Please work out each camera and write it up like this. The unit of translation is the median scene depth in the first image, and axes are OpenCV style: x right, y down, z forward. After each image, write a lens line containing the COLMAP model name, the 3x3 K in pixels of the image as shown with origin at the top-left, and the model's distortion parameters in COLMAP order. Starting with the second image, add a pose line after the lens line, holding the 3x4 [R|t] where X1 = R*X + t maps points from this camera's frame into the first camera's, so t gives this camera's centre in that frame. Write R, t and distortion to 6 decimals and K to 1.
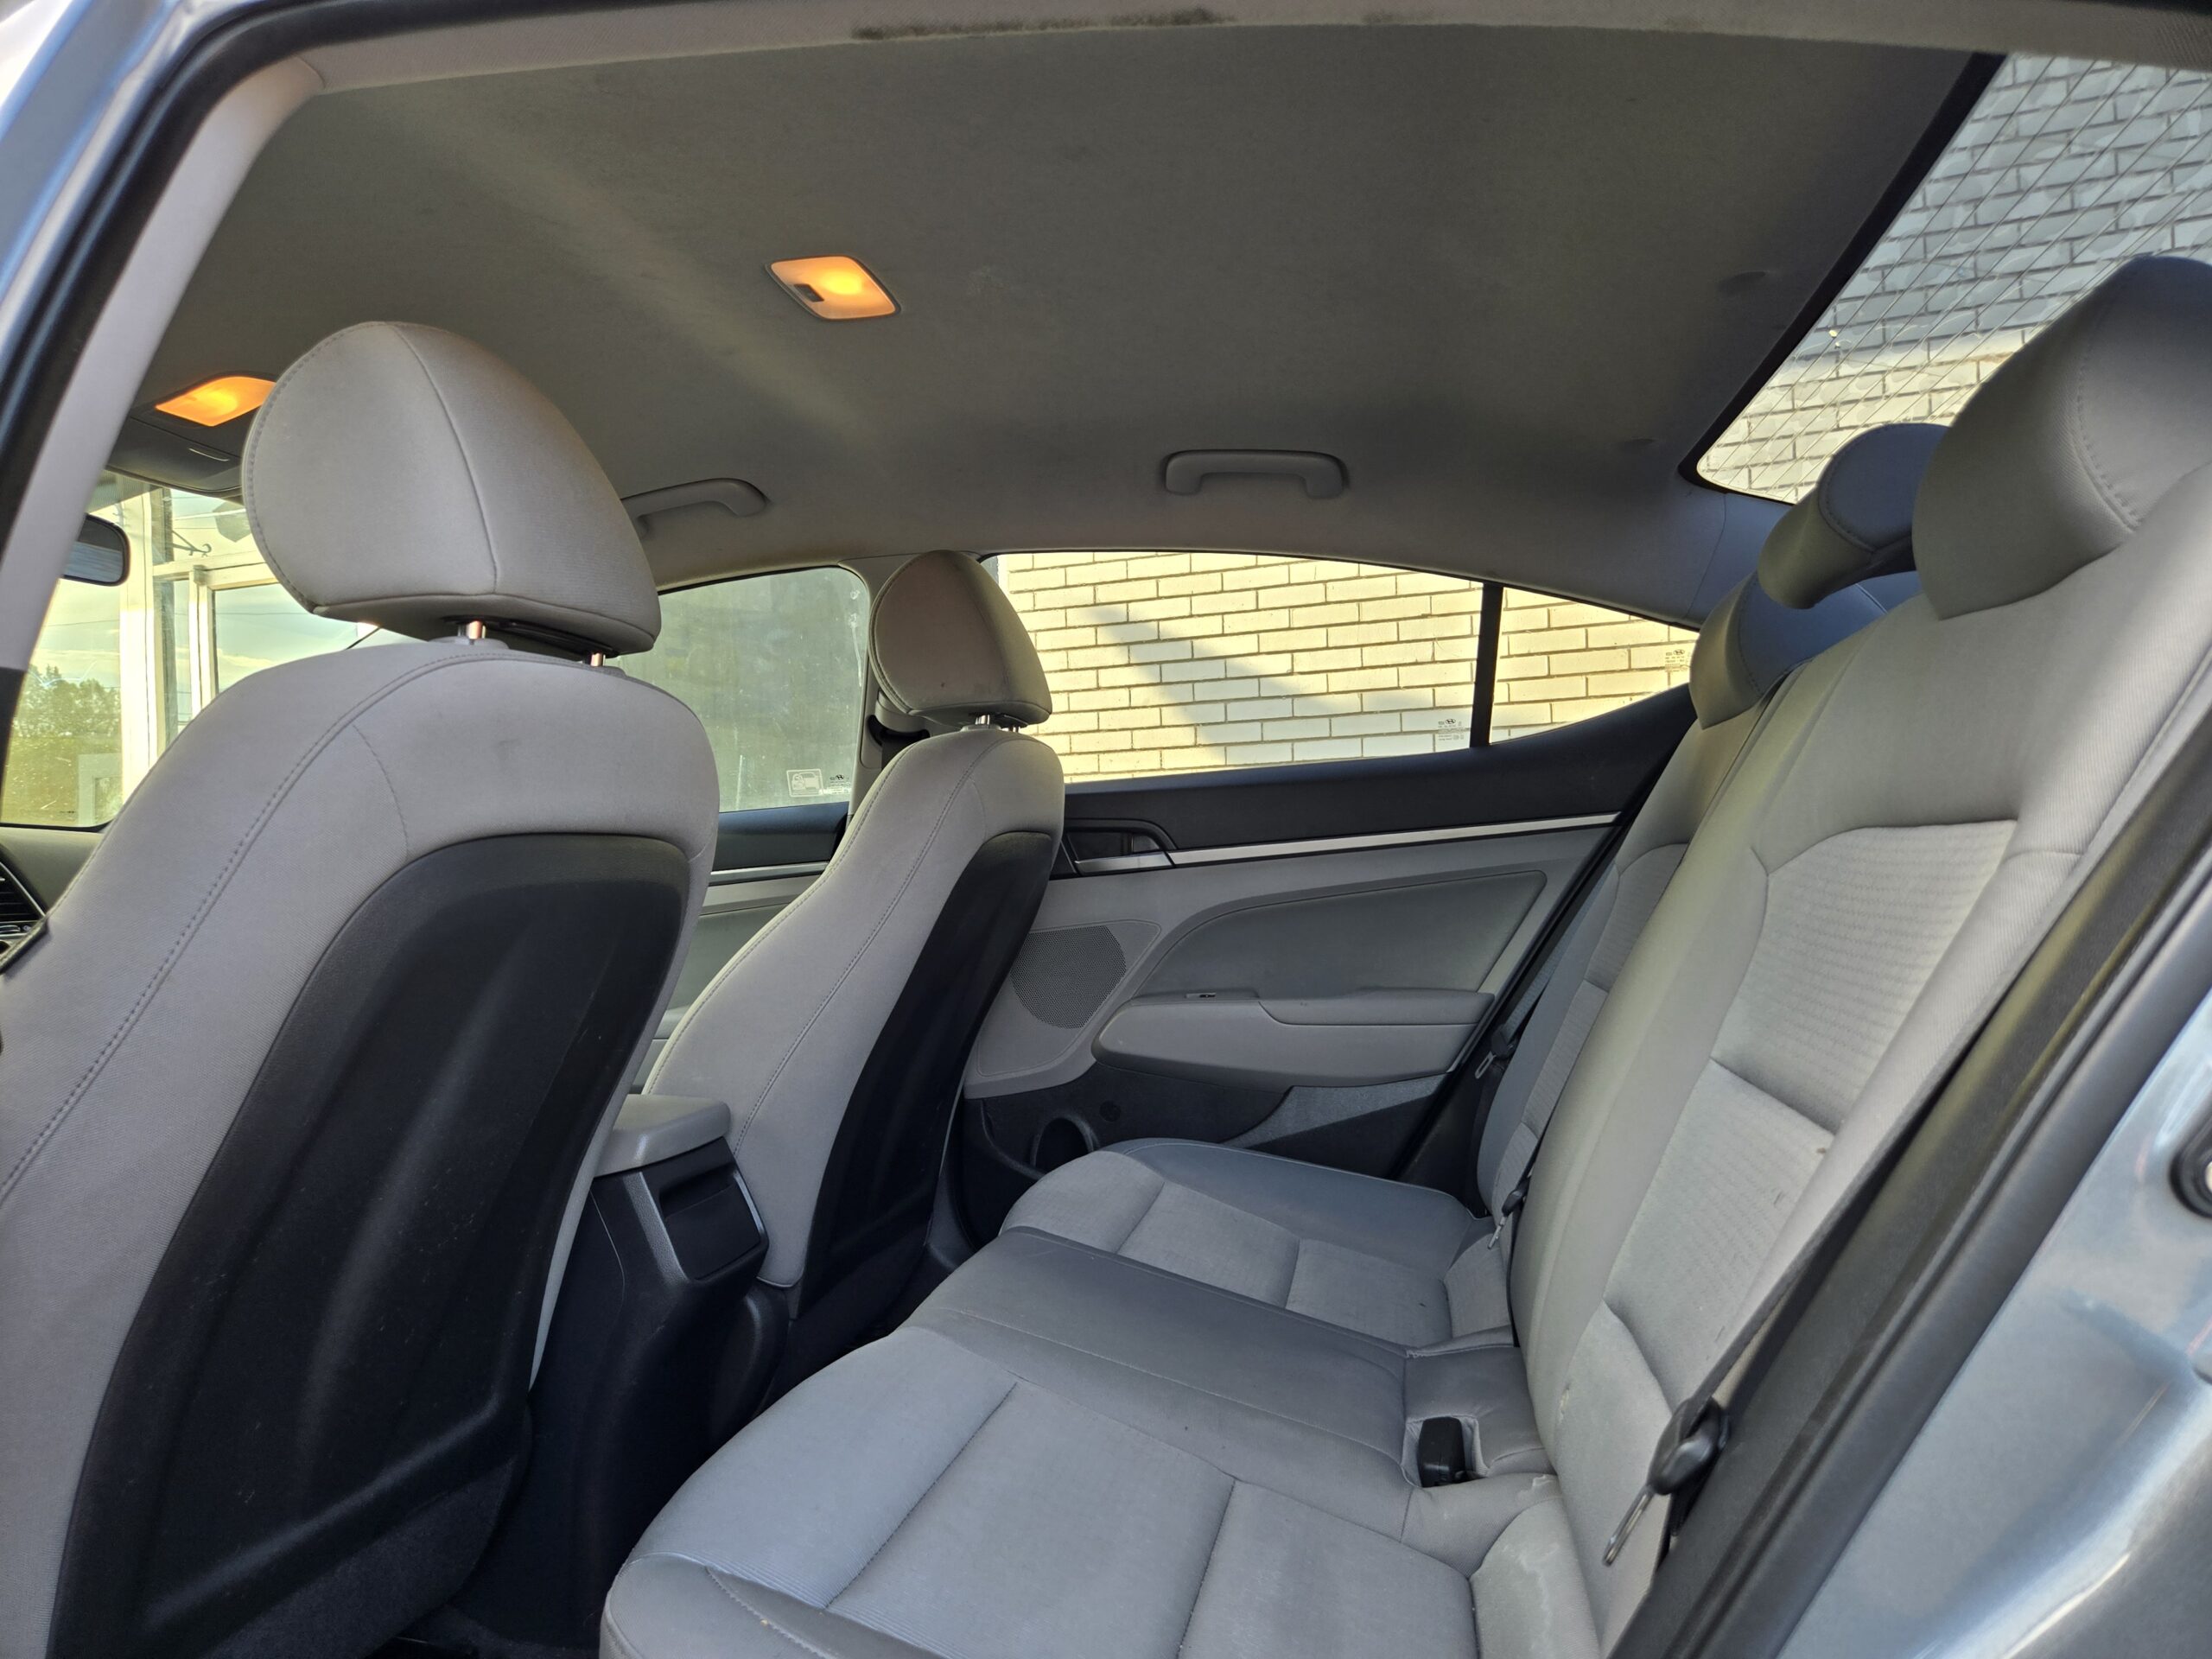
lens RADIAL K [[1509.3, 0, 1104.0], [0, 1509.3, 855.4], [0, 0, 1]] dist [0.058561, -0.053524]
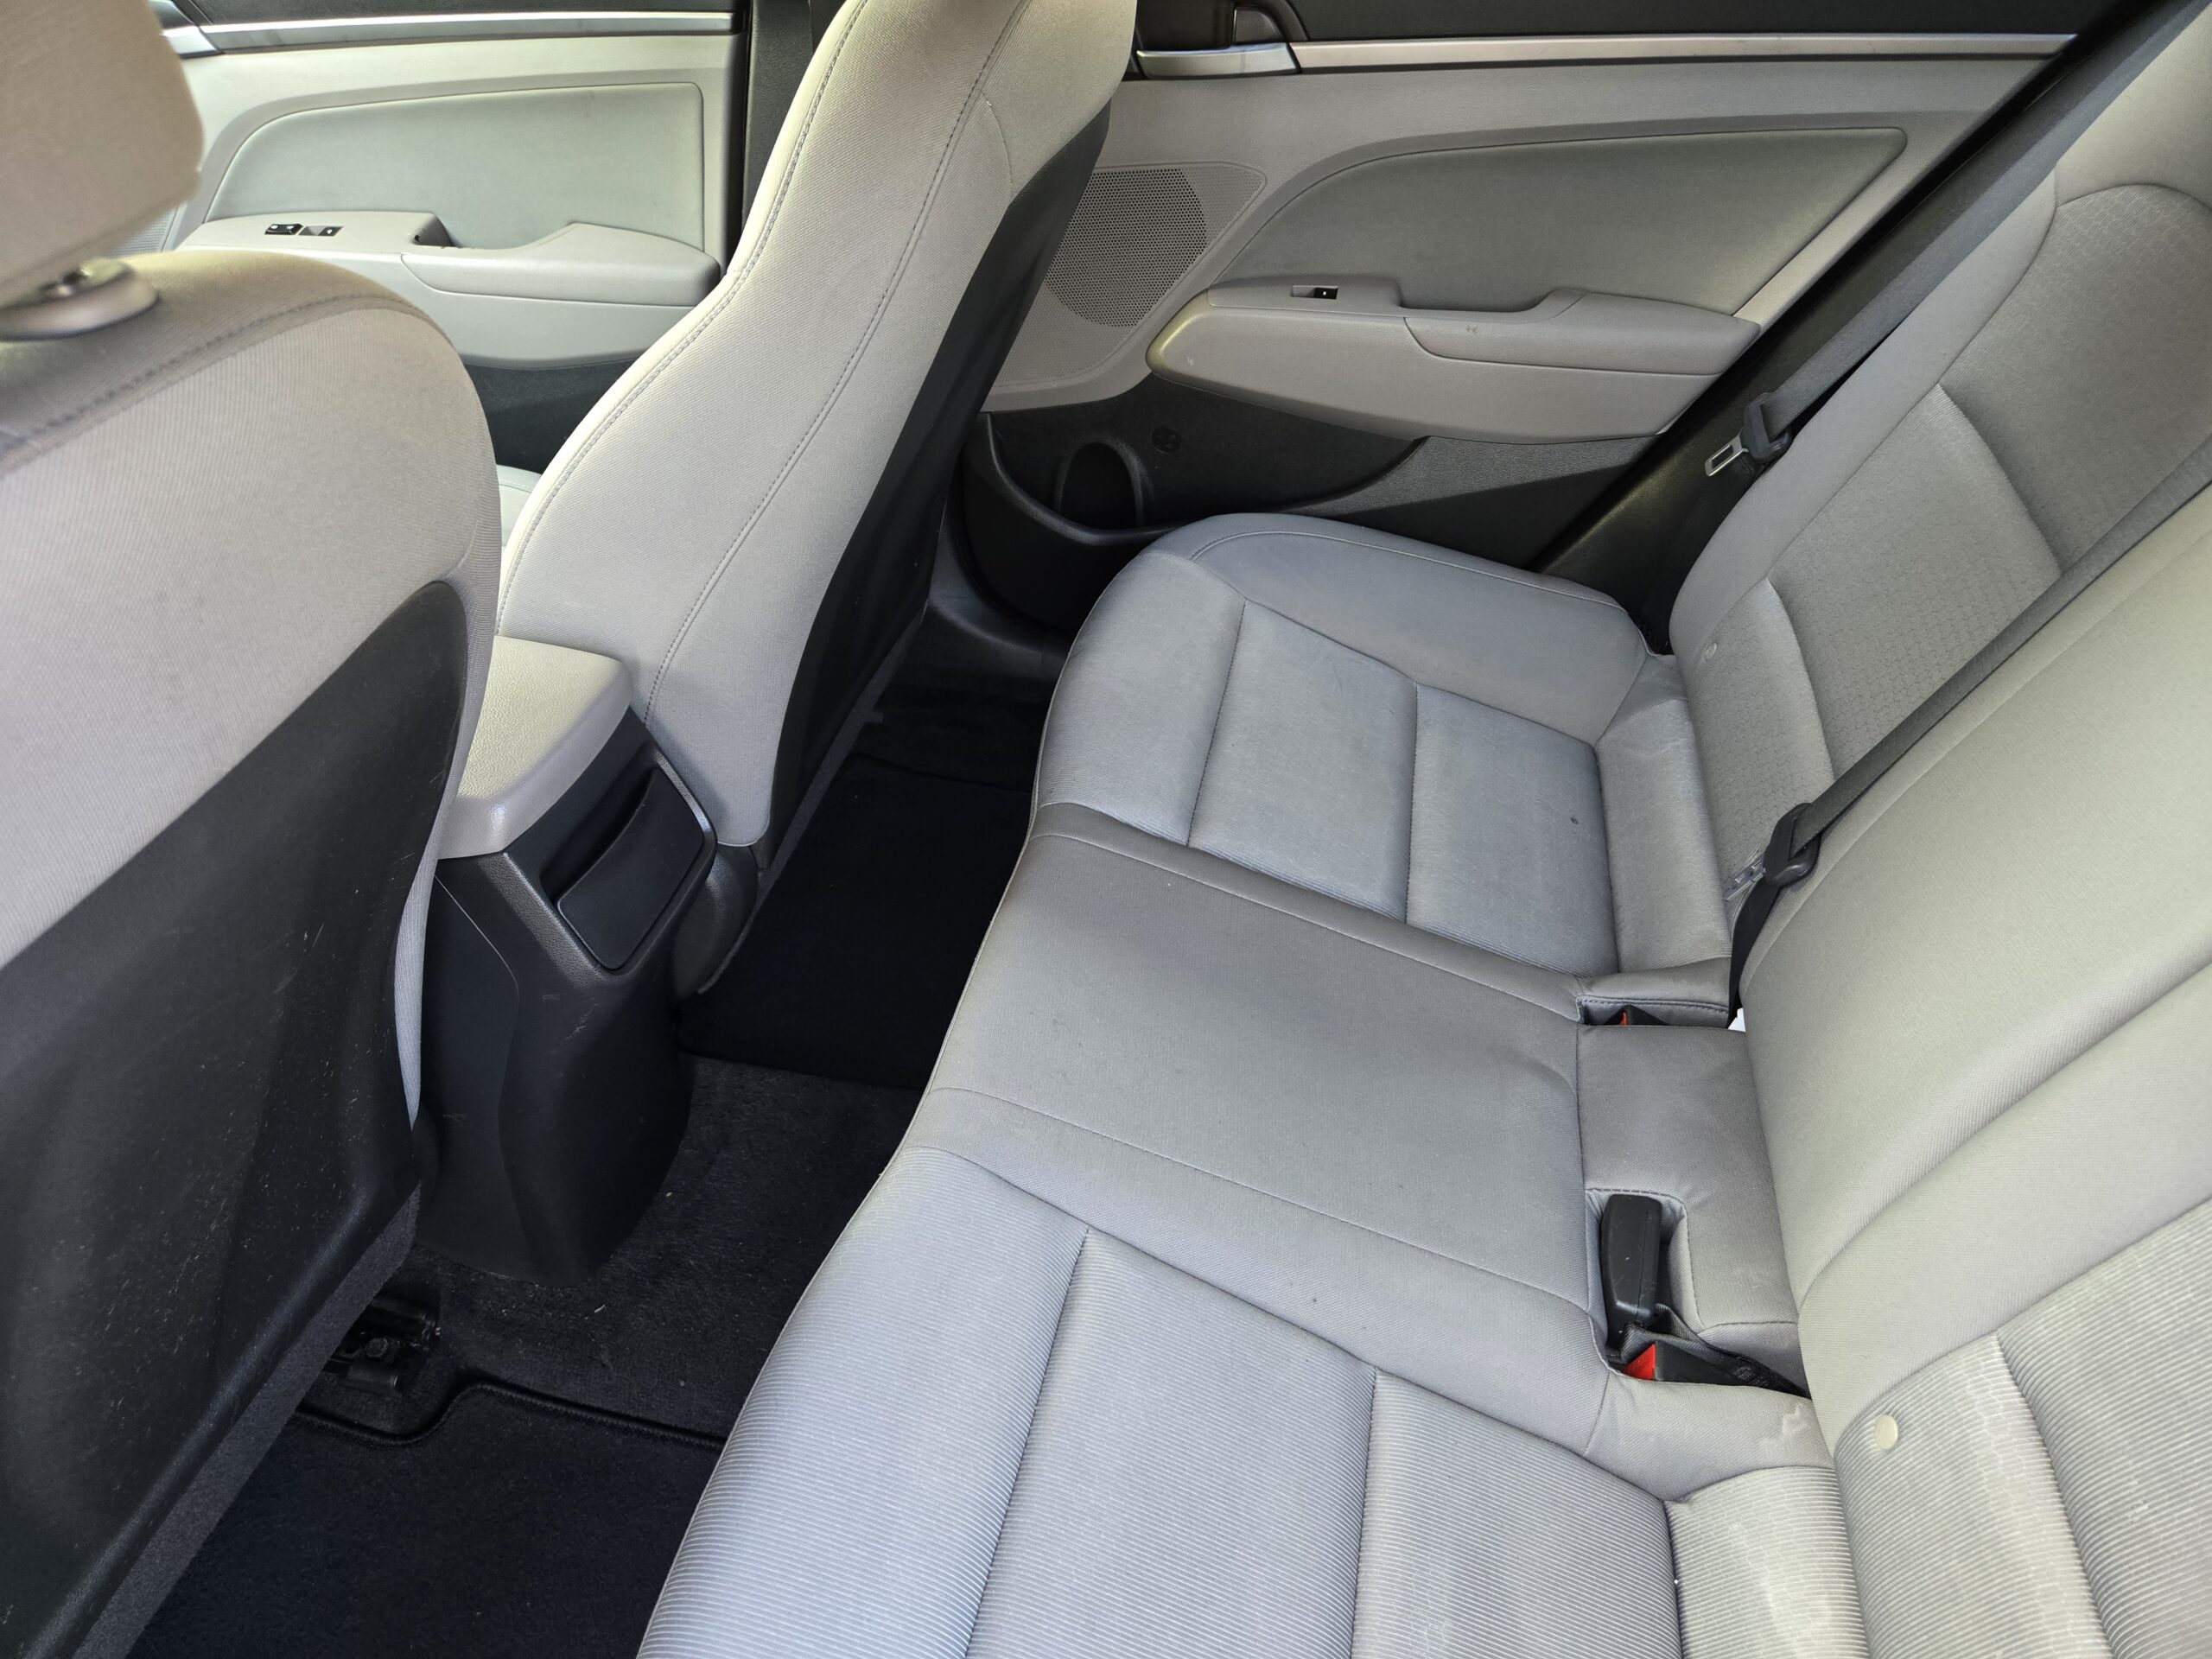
lens RADIAL K [[1509.3, 0, 1104.0], [0, 1509.3, 855.4], [0, 0, 1]] dist [0.058561, -0.053524]
pose [[0.999376, 0.023638, 0.026244, -0.043851], [-0.035015, 0.760497, 0.648396, -0.158902], [-0.004632, -0.648911, 0.760850, 0.346493]]
